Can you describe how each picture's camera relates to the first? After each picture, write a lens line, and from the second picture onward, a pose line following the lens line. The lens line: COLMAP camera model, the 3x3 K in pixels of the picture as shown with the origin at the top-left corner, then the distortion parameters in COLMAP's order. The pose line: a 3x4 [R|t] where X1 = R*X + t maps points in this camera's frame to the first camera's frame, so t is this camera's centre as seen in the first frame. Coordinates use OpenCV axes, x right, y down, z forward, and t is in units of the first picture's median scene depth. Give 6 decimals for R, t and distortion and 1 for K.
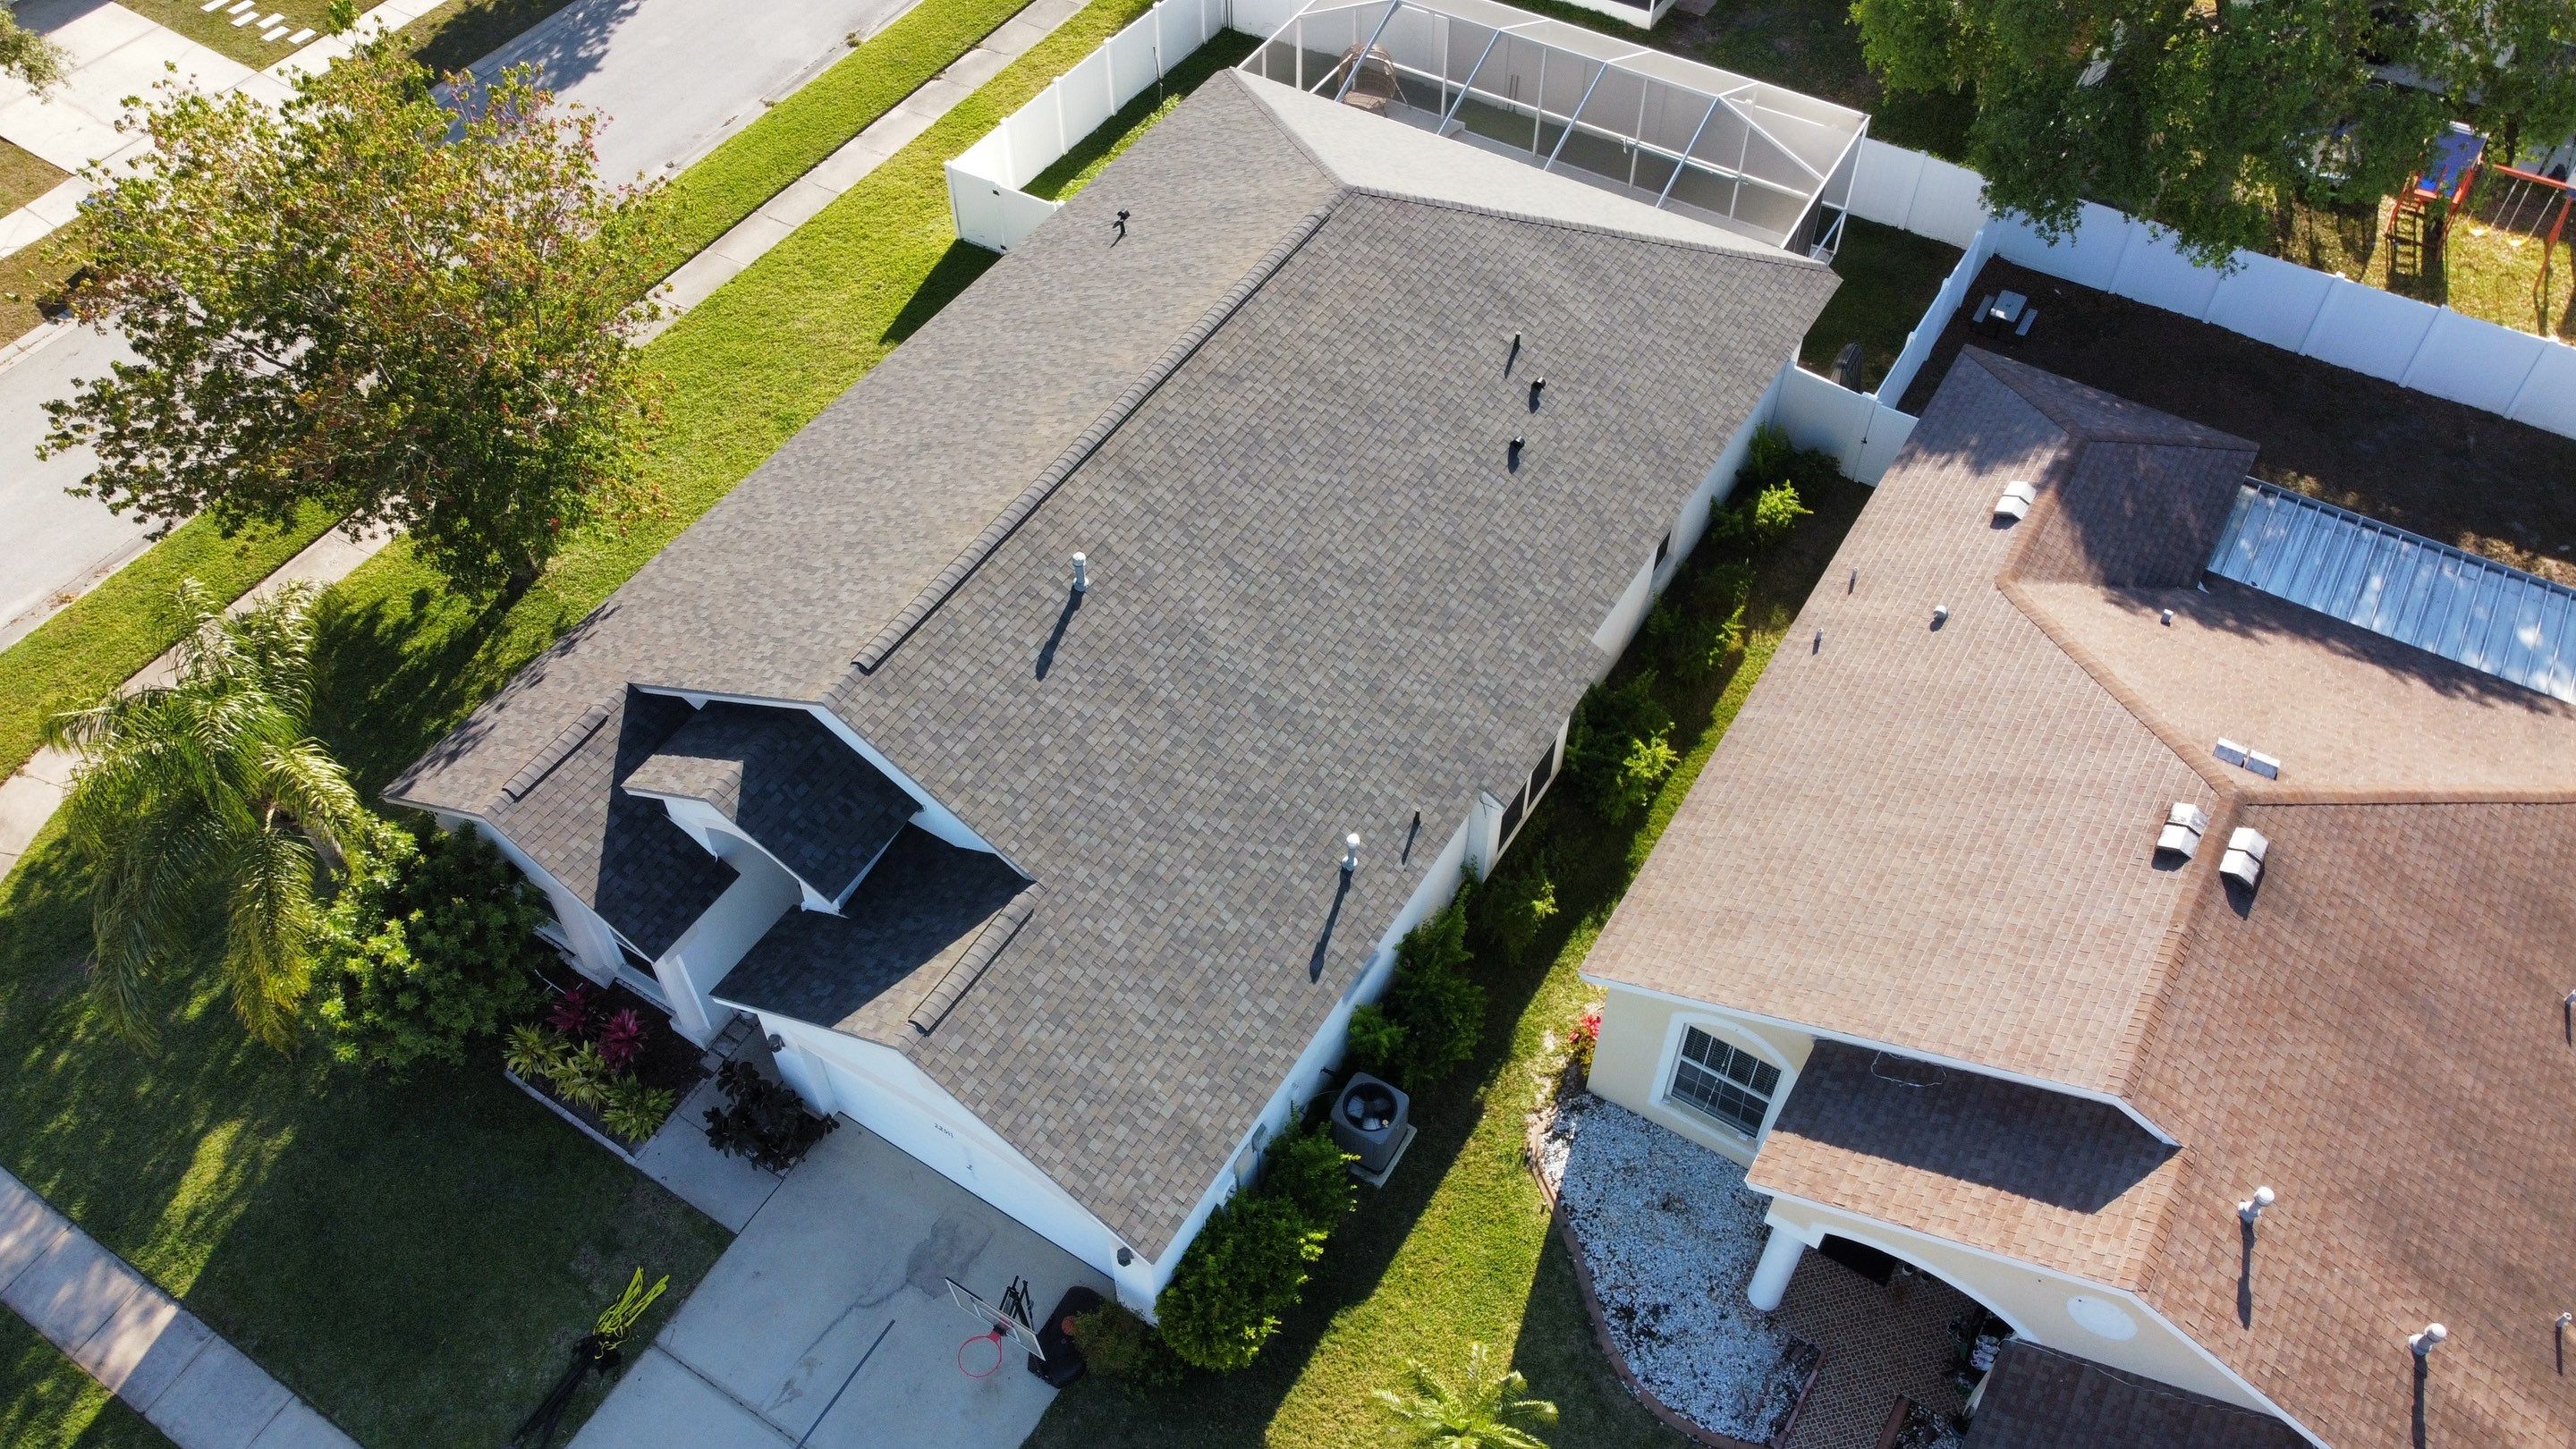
lens RADIAL K [[1921.8, 0, 1252.6], [0, 1921.8, 705.3], [0, 0, 1]] dist [0.008103, 0.009565]
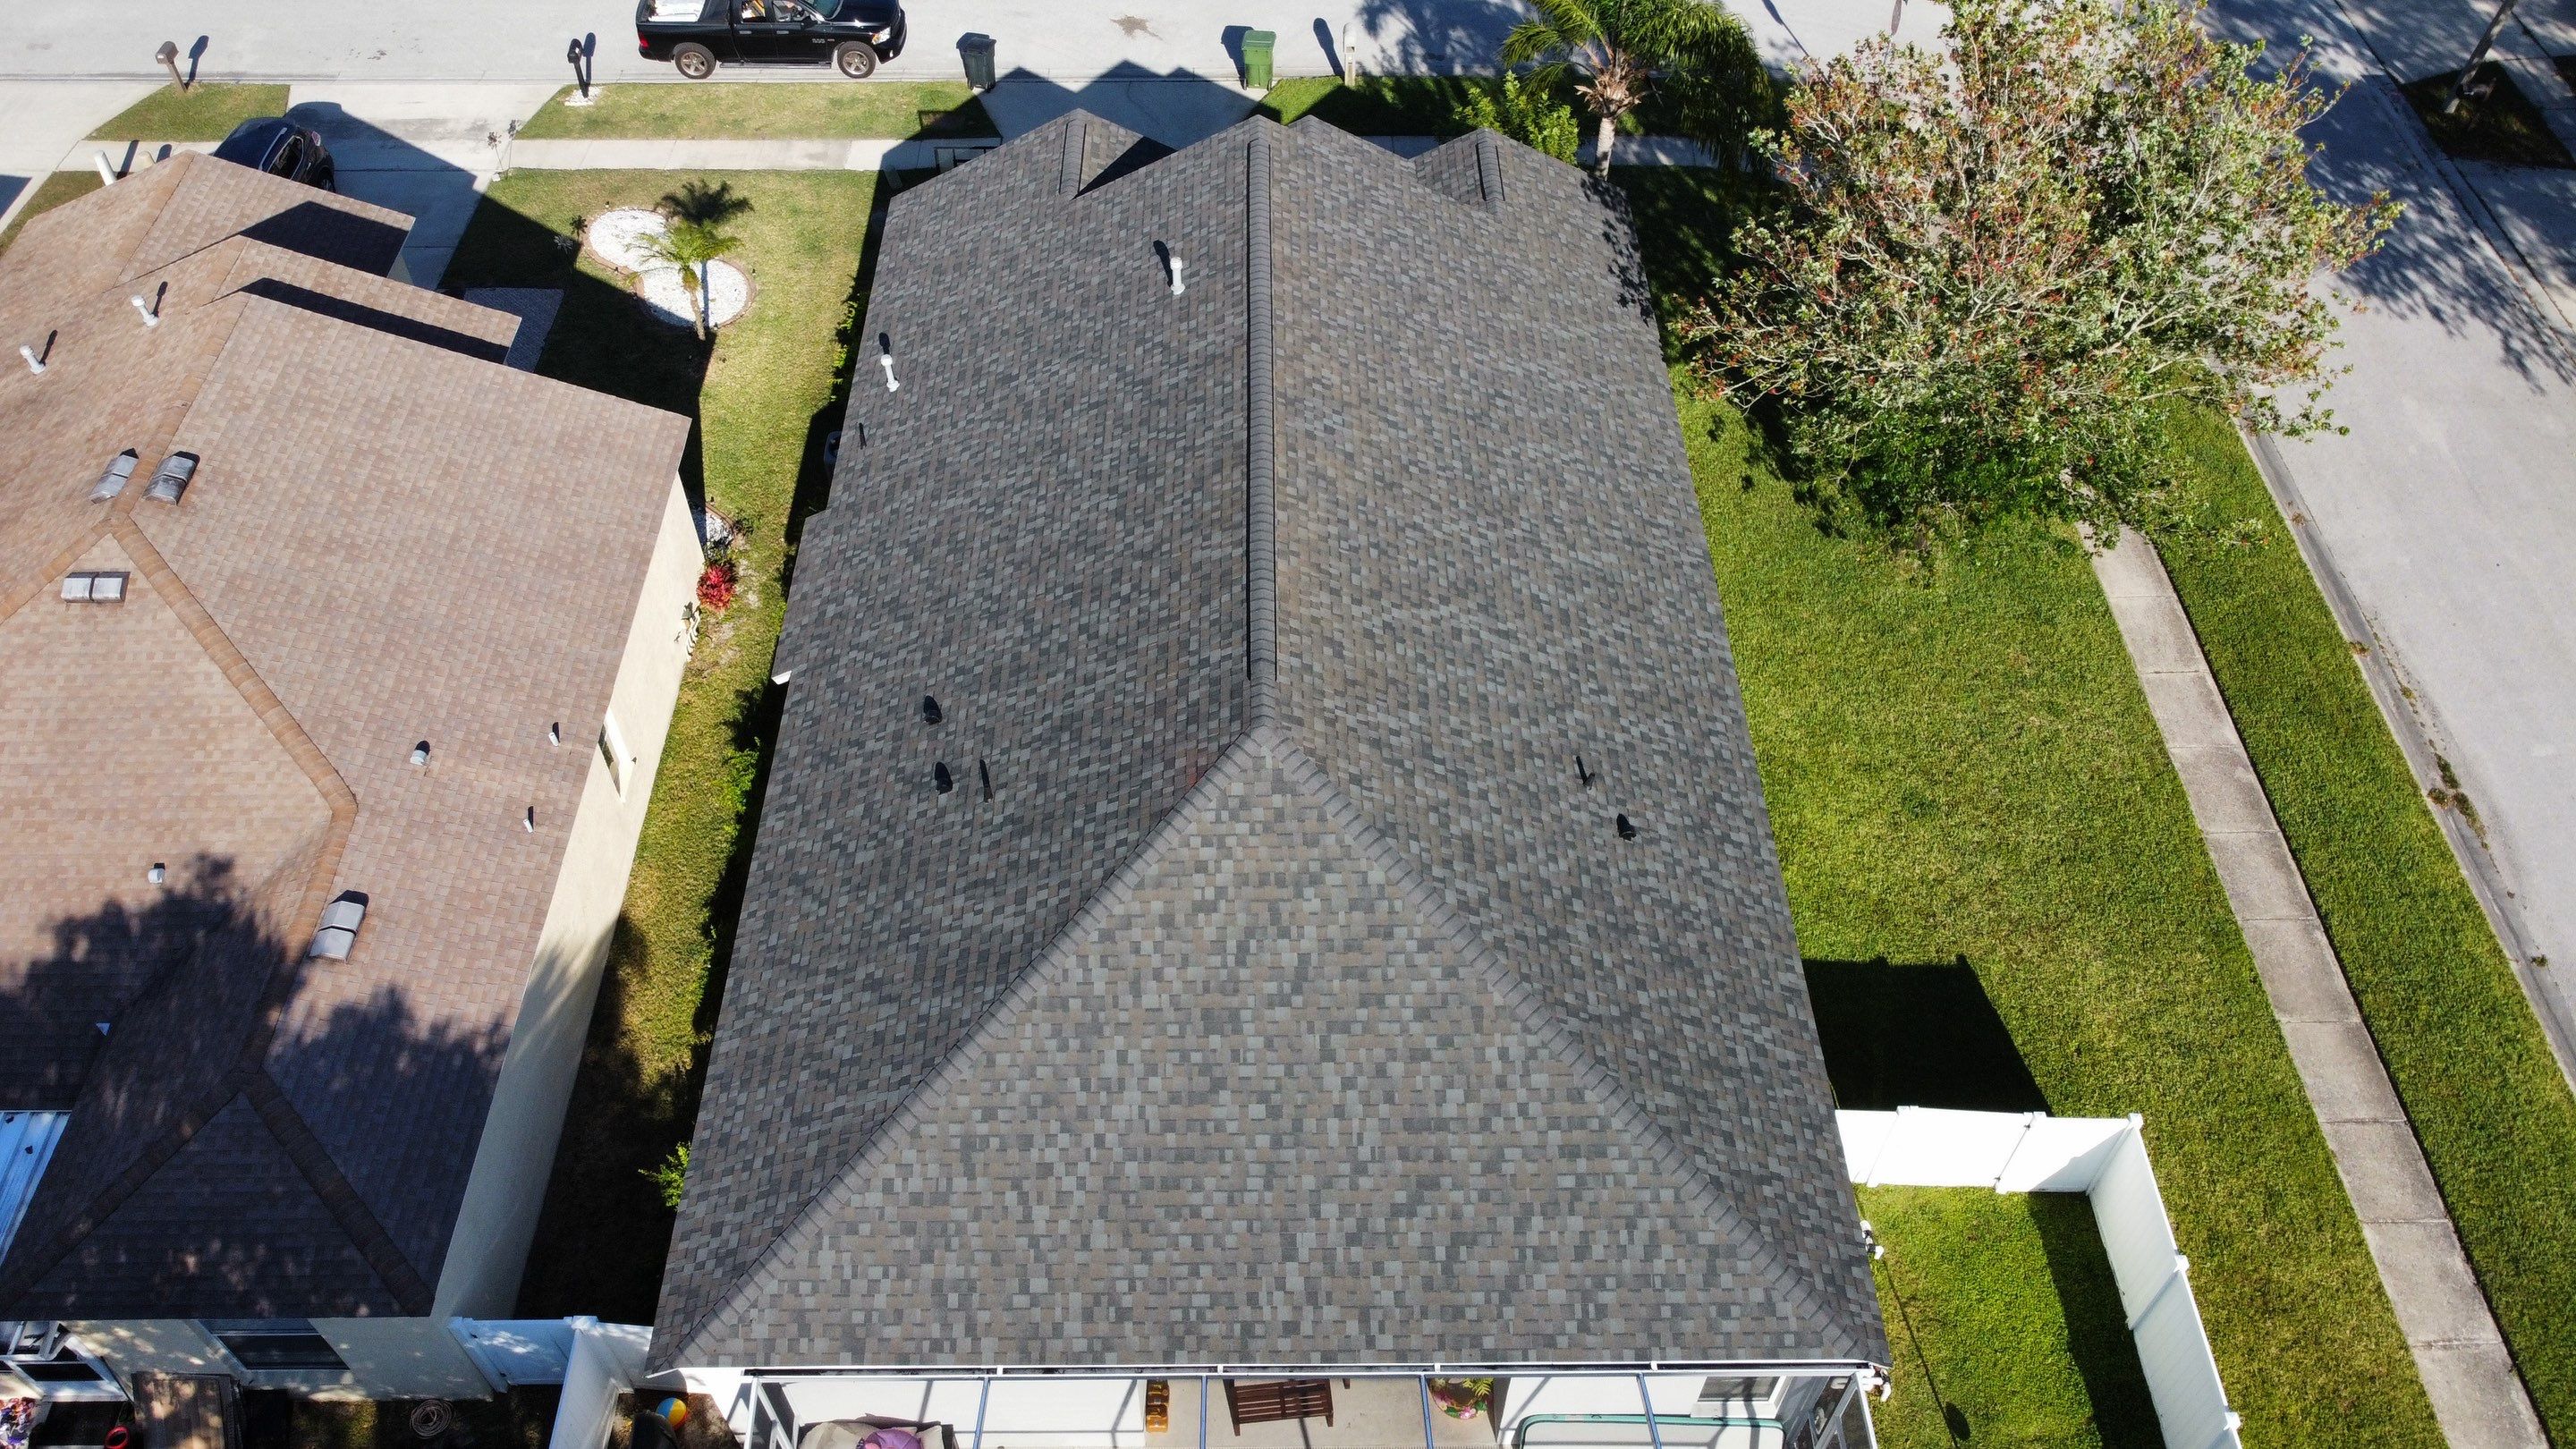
lens RADIAL K [[1933.0, 0, 1259.5], [0, 1933.0, 721.7], [0, 0, 1]] dist [-0.005193, -0.004107]
pose [[-0.841711, 0.421546, -0.337375, 0.338842], [-0.396760, -0.059106, 0.916017, -1.077294], [0.366203, 0.904879, 0.217003, 0.974645]]
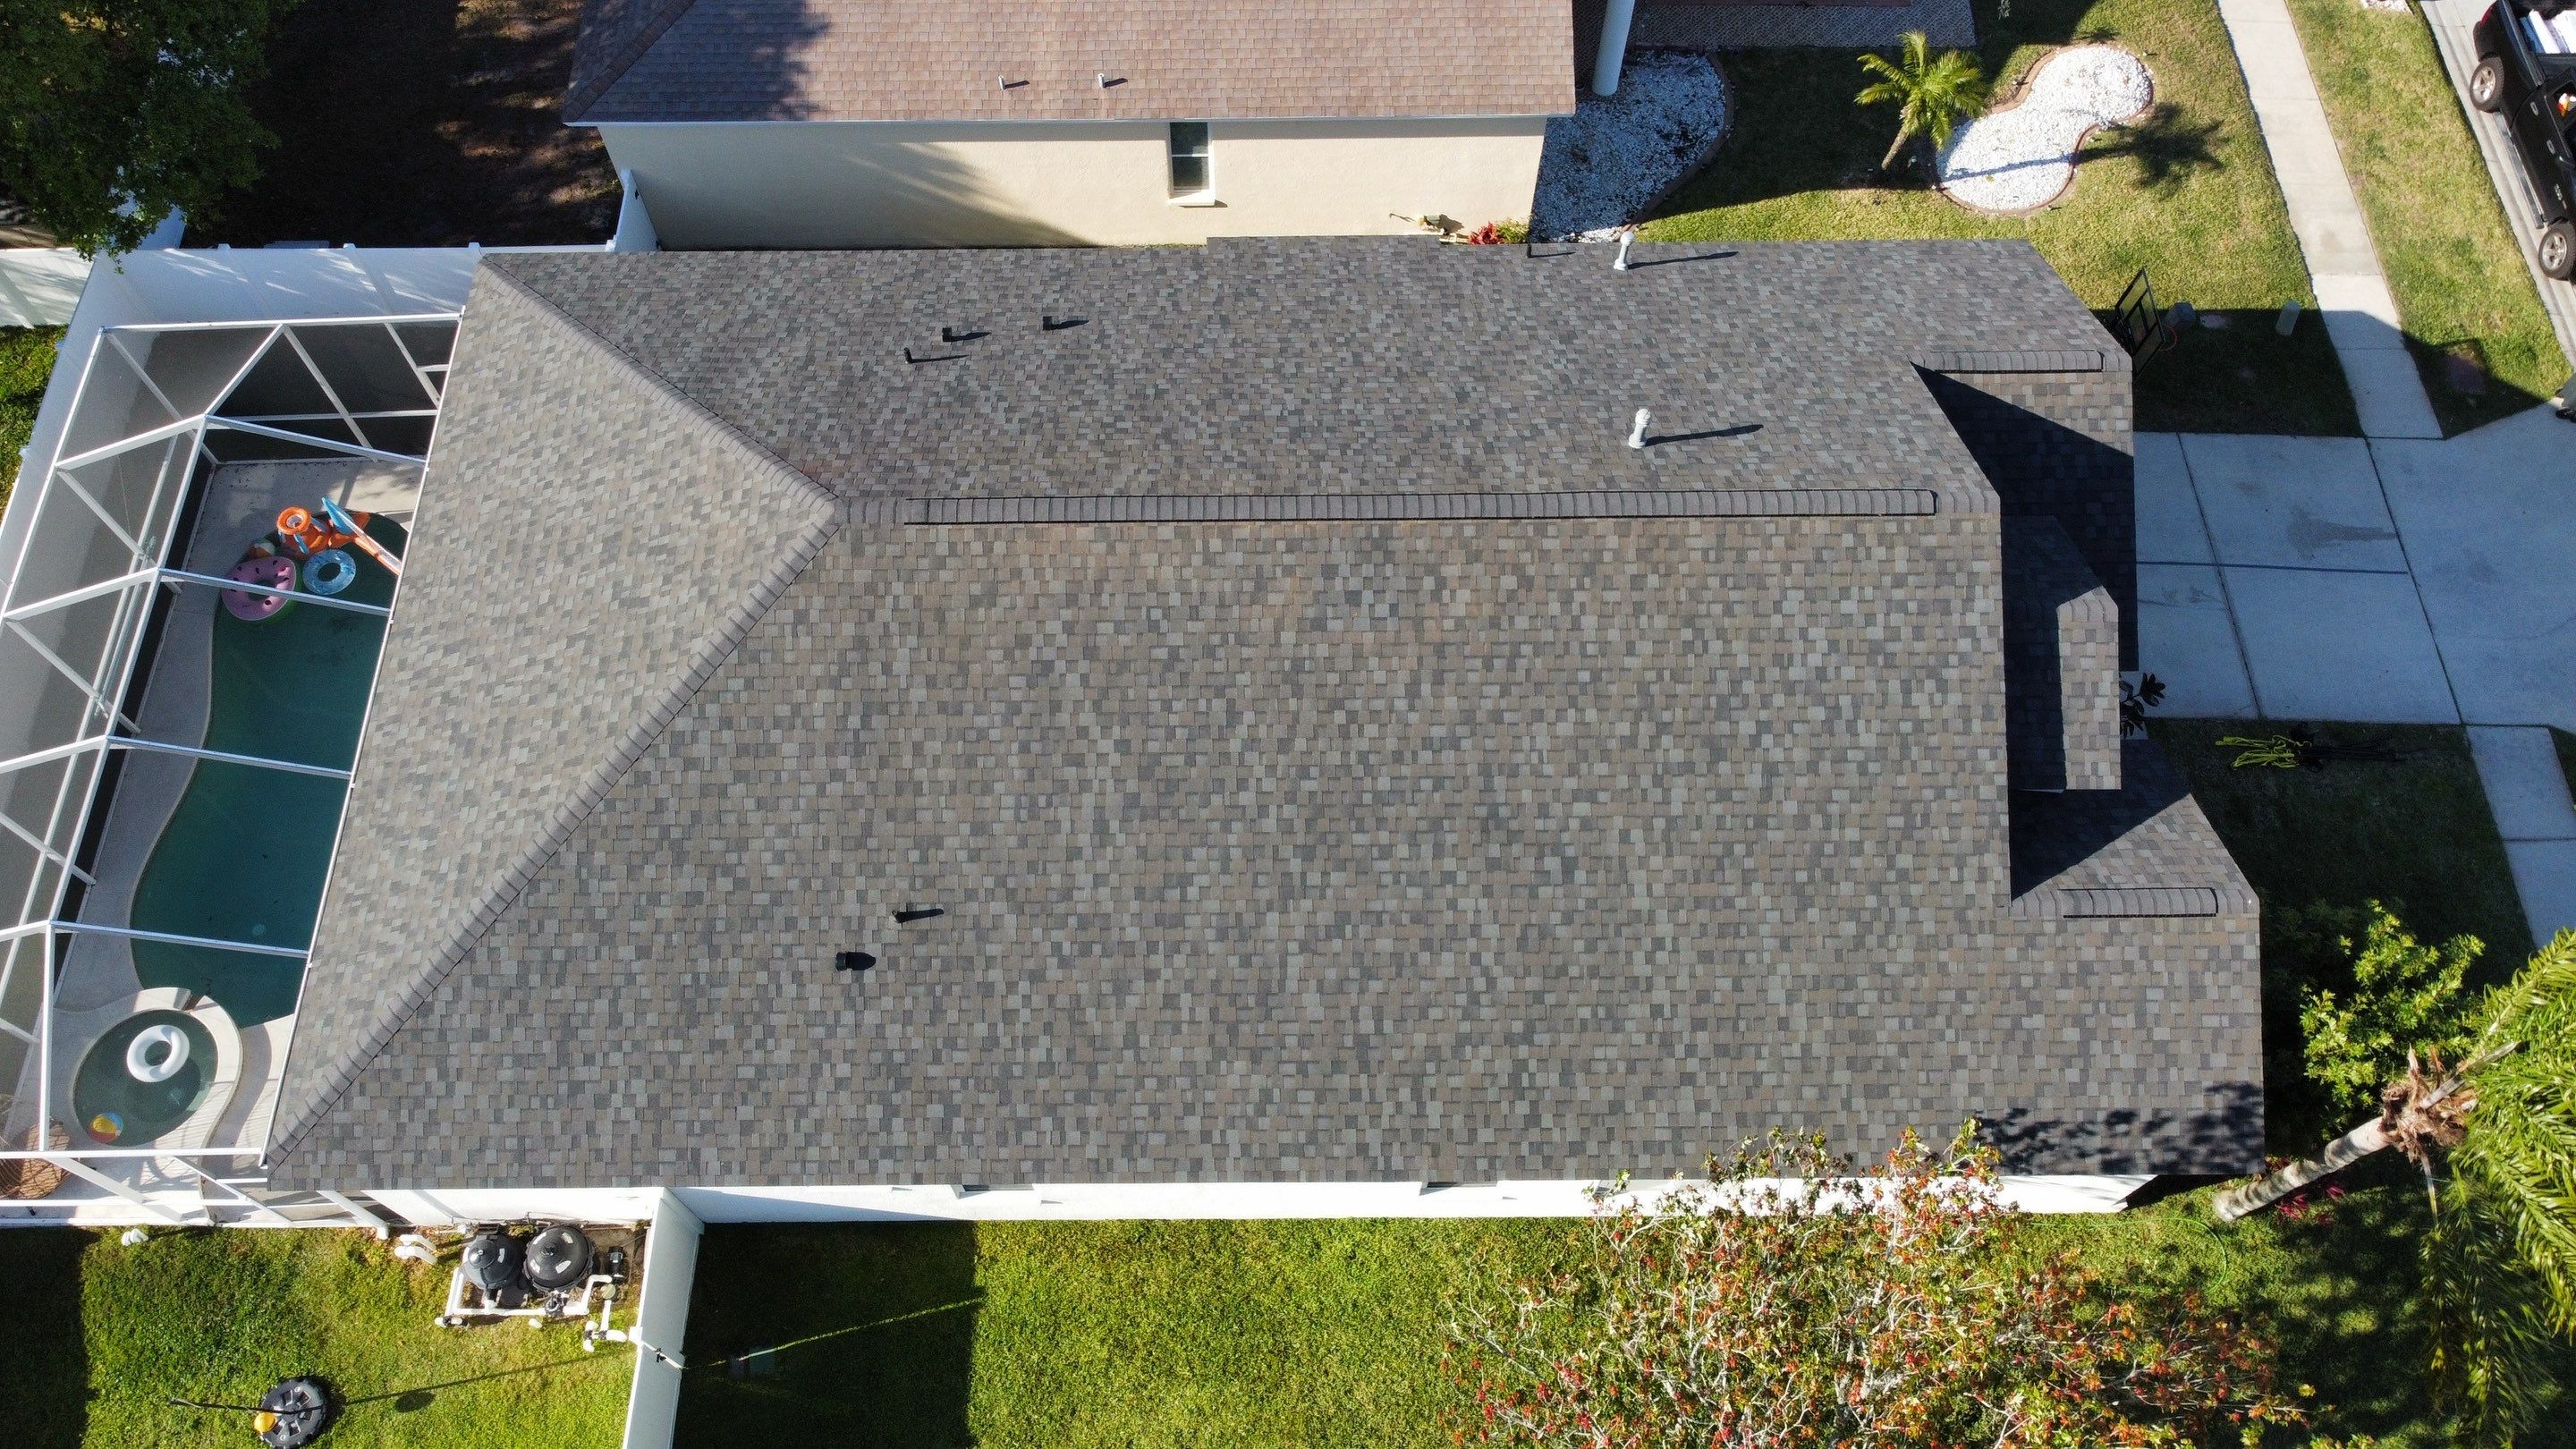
lens RADIAL K [[1923.8, 0, 1242.8], [0, 1923.8, 714.9], [0, 0, 1]] dist [0.006087, -0.011467]
pose [[-0.539631, -0.732369, 0.415251, -0.428468], [0.652605, -0.052270, 0.755893, -0.812428], [-0.531888, 0.678898, 0.506154, 0.721296]]
